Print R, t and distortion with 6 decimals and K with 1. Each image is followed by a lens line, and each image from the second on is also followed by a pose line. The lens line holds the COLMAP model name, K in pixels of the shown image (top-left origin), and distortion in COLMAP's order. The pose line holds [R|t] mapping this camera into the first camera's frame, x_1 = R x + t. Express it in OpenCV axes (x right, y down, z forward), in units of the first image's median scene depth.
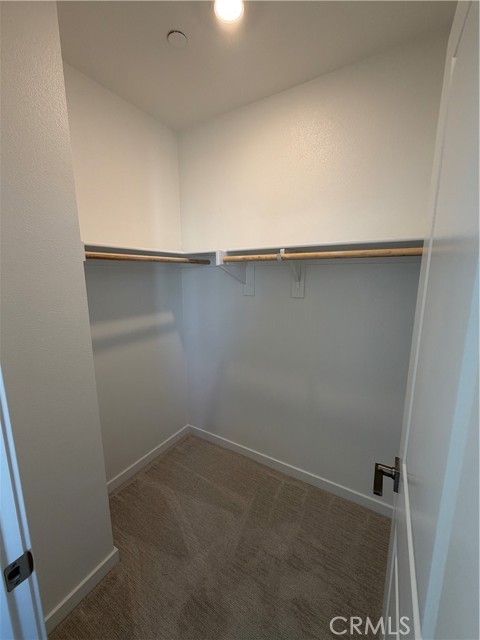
lens RADIAL K [[257.5, 0, 239.9], [0, 257.5, 322.4], [0, 0, 1]] dist [0.002980, 0.000357]
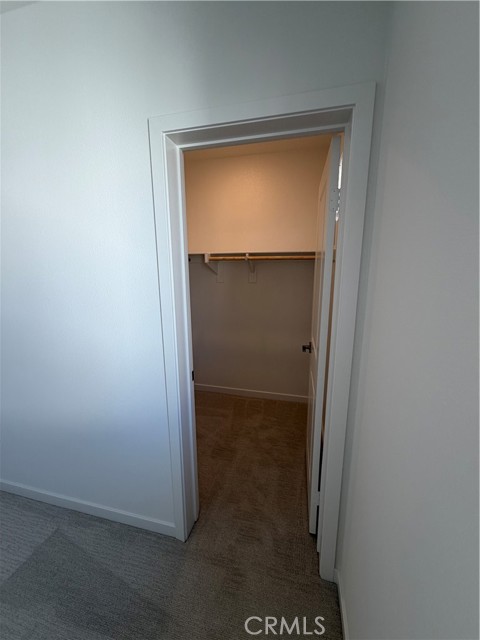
lens RADIAL K [[257.5, 0, 238.9], [0, 257.5, 318.5], [0, 0, 1]] dist [0.002980, 0.000357]
pose [[0.953520, -0.047425, 0.297575, -0.419250], [0.052363, 0.998591, -0.008639, 0.164661], [-0.296746, 0.023819, 0.954659, -0.632813]]
